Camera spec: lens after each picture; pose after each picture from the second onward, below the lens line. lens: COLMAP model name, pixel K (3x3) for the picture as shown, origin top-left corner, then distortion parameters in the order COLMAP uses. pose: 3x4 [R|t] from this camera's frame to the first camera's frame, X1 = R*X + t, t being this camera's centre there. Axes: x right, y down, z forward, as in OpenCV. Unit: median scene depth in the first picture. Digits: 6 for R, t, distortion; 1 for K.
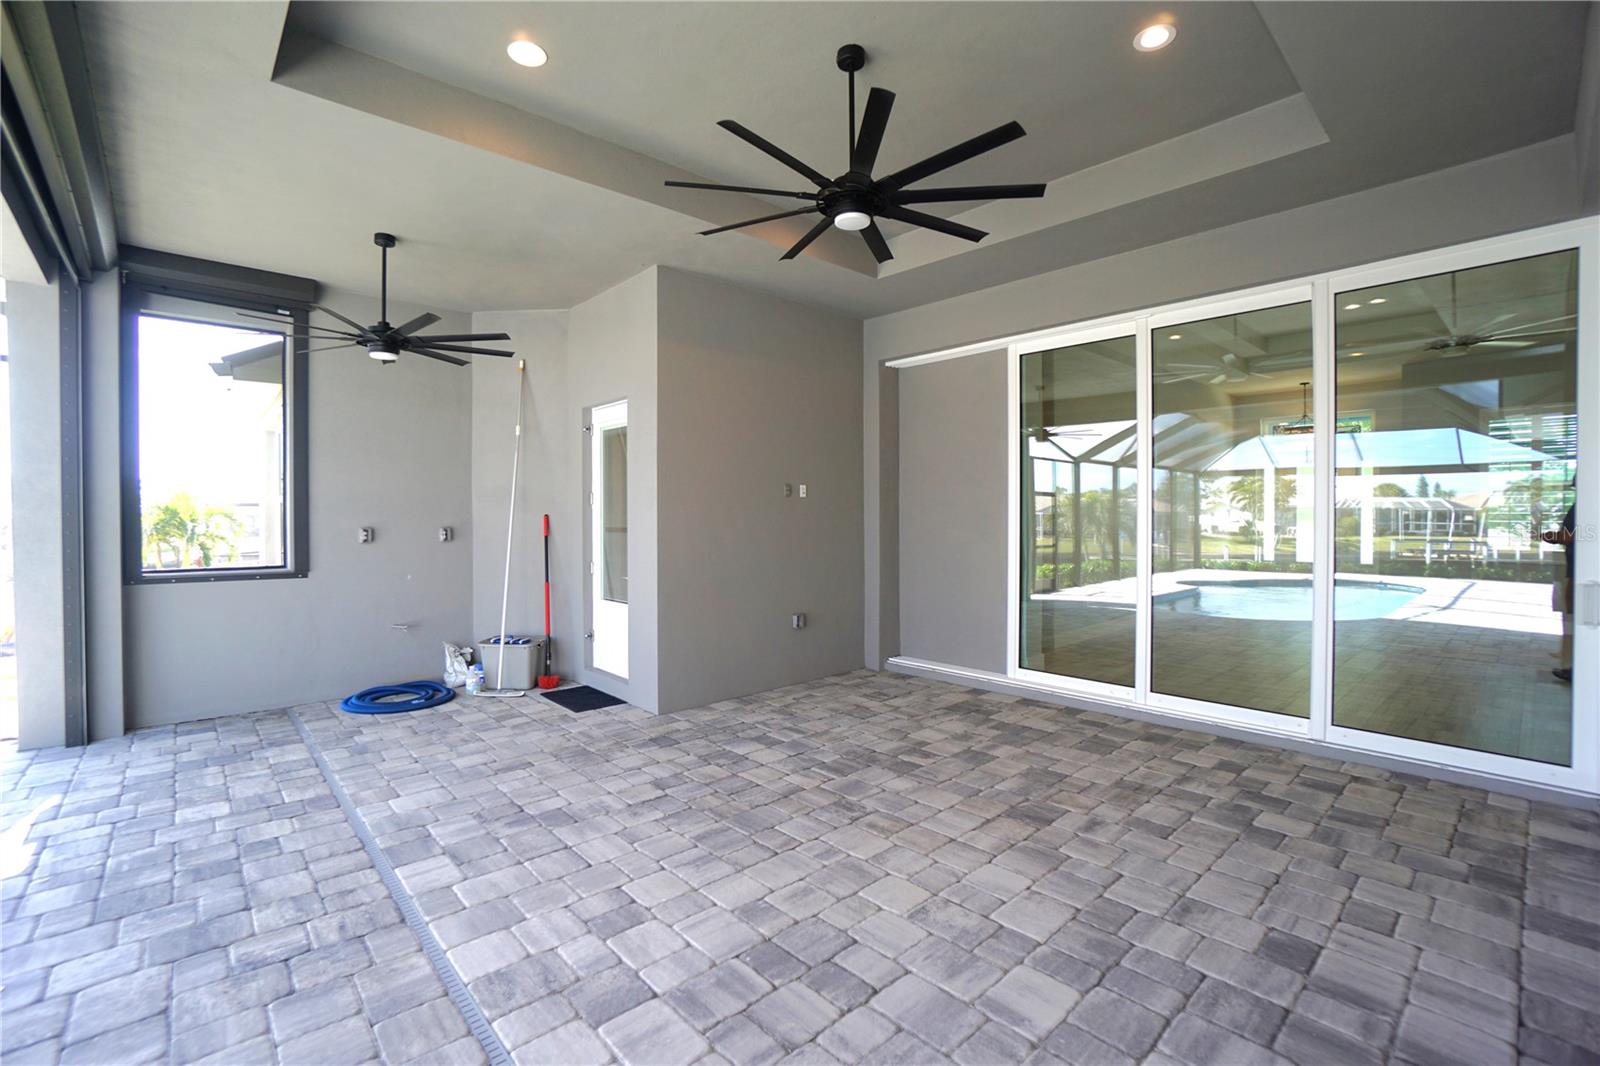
lens RADIAL K [[704.3, 0, 776.9], [0, 704.3, 521.5], [0, 0, 1]] dist [-0.064134, 0.023301]
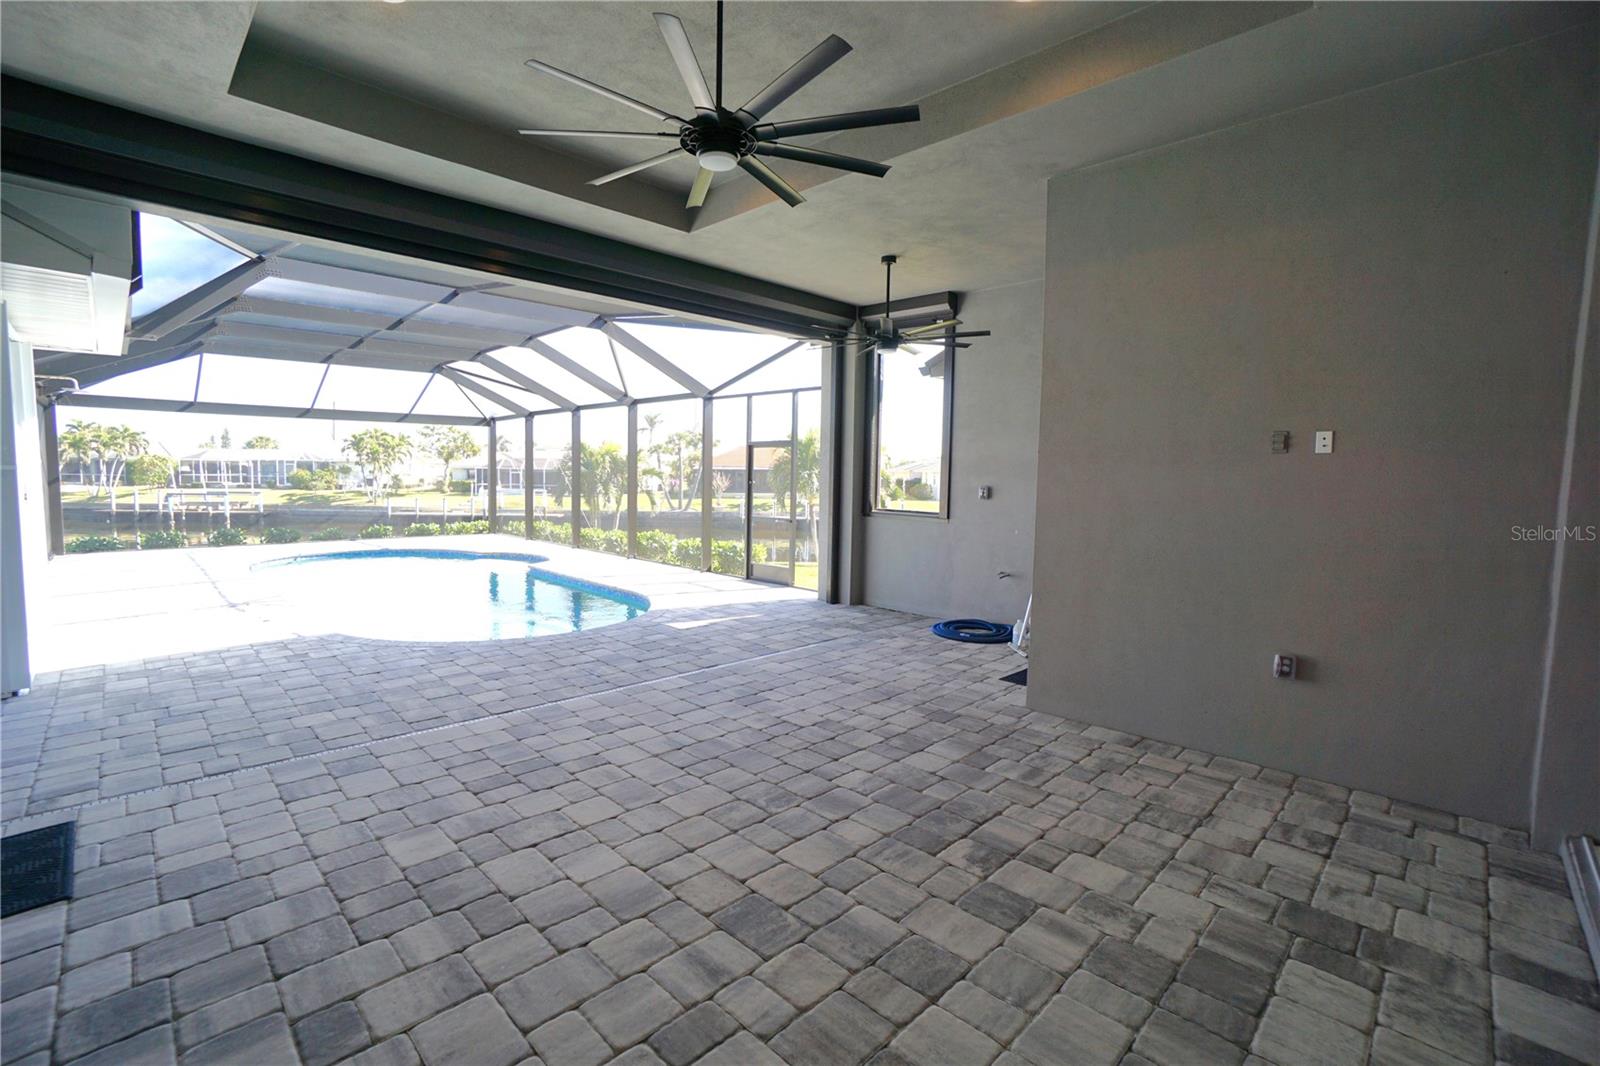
lens RADIAL K [[706.5, 0, 777.2], [0, 706.5, 528.5], [0, 0, 1]] dist [-0.063083, 0.022970]
pose [[0.052383, 0.082406, -0.995221, 0.933032], [-0.025558, 0.996374, 0.081157, -0.012434], [0.998300, 0.021185, 0.054299, 0.898240]]
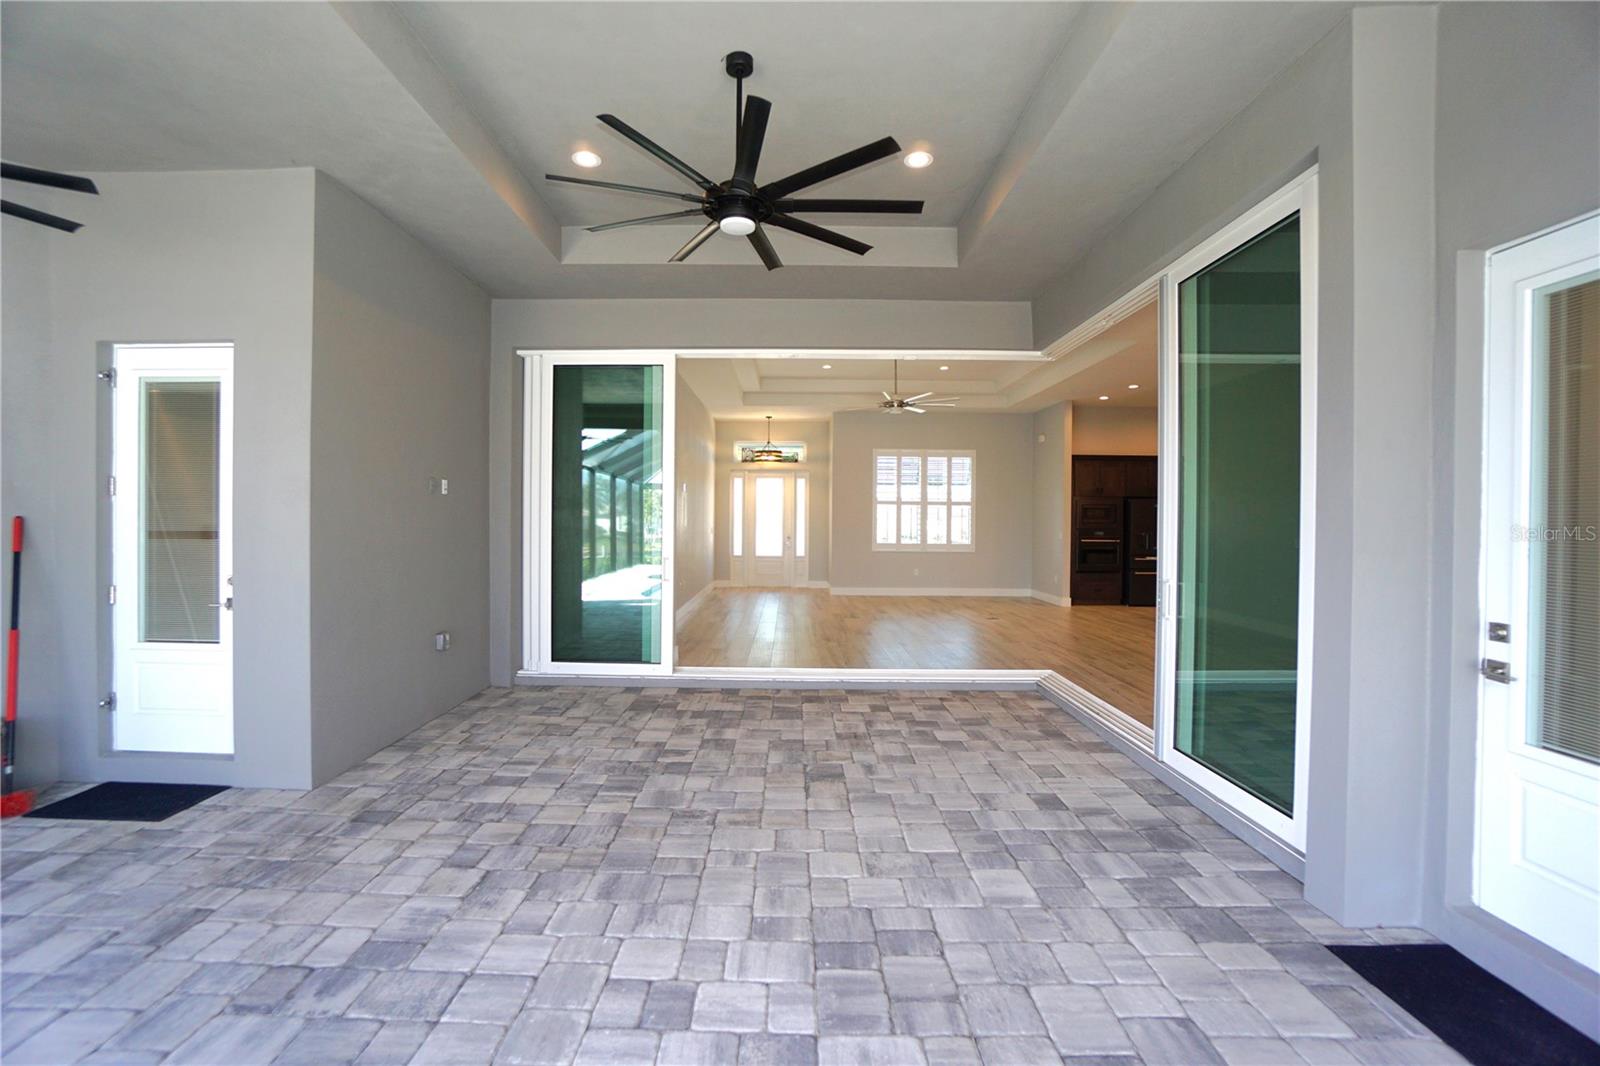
lens RADIAL K [[704.3, 0, 776.9], [0, 704.3, 521.5], [0, 0, 1]] dist [-0.064134, 0.023301]
pose [[0.676010, 0.004977, 0.736876, -0.515288], [-0.004225, 0.999987, -0.002879, -0.001218], [-0.736880, -0.001167, 0.676022, 0.237778]]
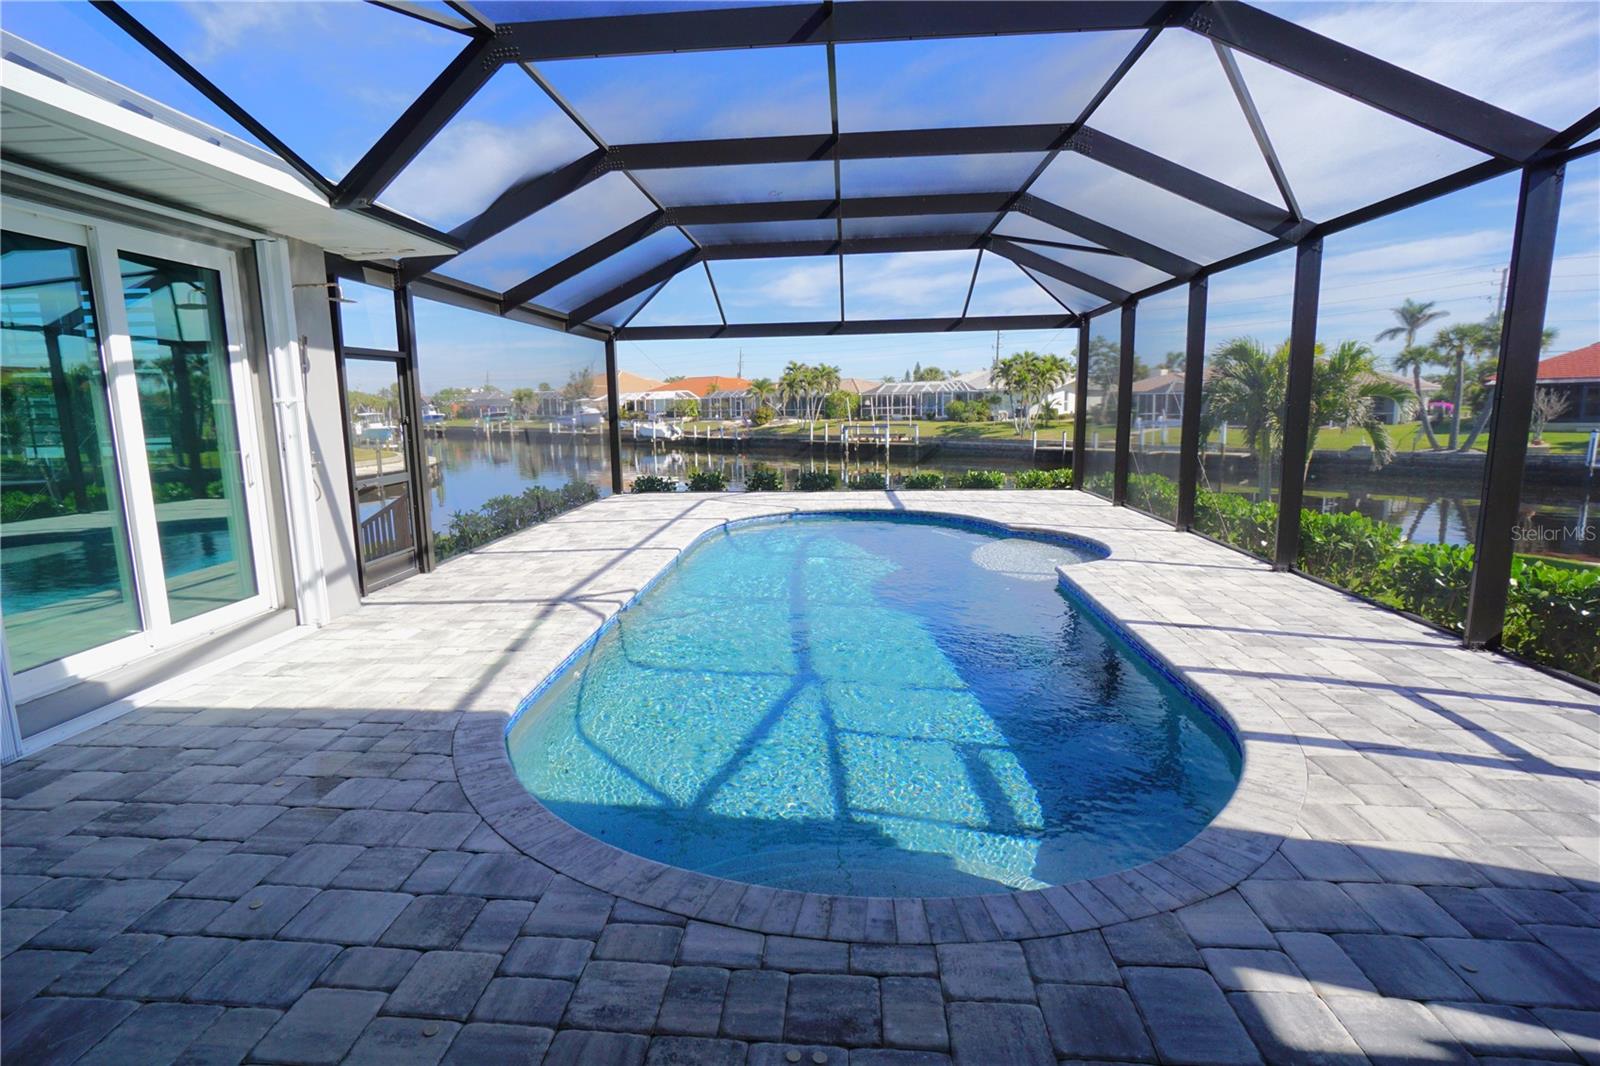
lens RADIAL K [[777.5, 0, 774.5], [0, 777.5, 527.0], [0, 0, 1]] dist [-0.052233, 0.024662]
pose [[-0.726785, 0.126792, -0.675061, -0.374830], [0.016116, 0.985692, 0.167786, 0.011236], [0.686676, 0.111065, -0.718430, 0.838223]]
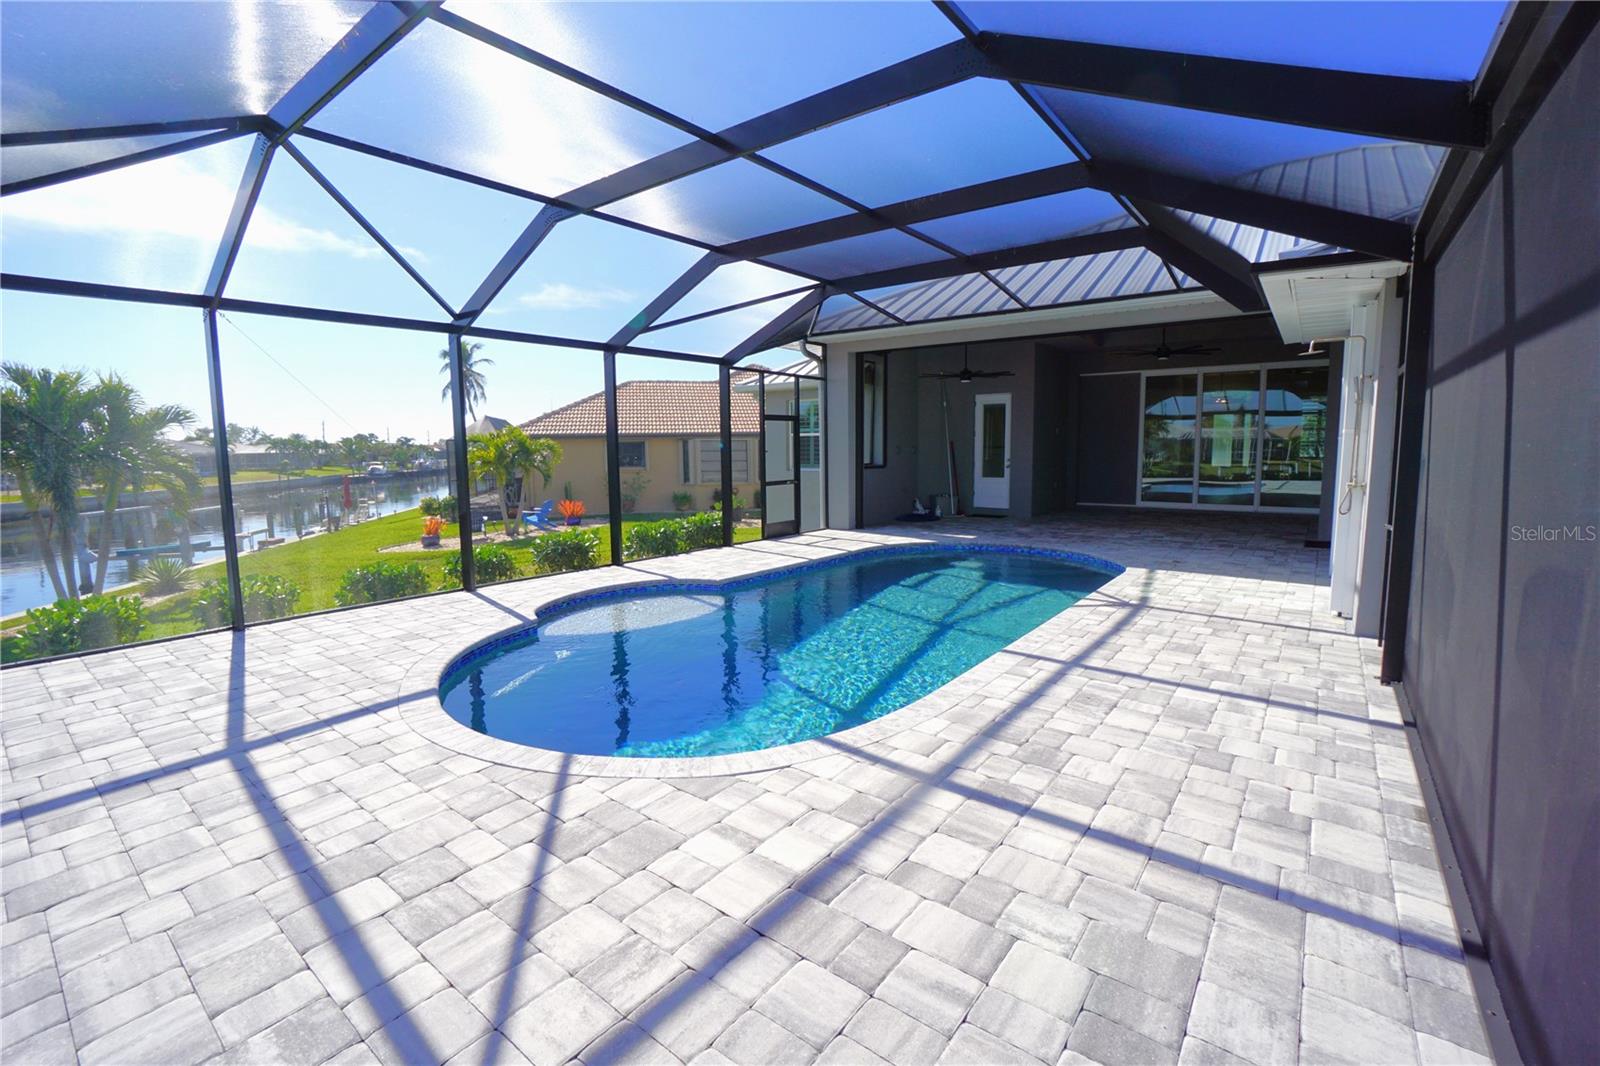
lens RADIAL K [[704.3, 0, 776.9], [0, 704.3, 521.5], [0, 0, 1]] dist [-0.064134, 0.023301]
pose [[0.985357, -0.027416, 0.168283, -2.165068], [0.011151, 0.995237, 0.096847, 0.039146], [-0.170136, -0.093552, 0.980970, -1.955252]]
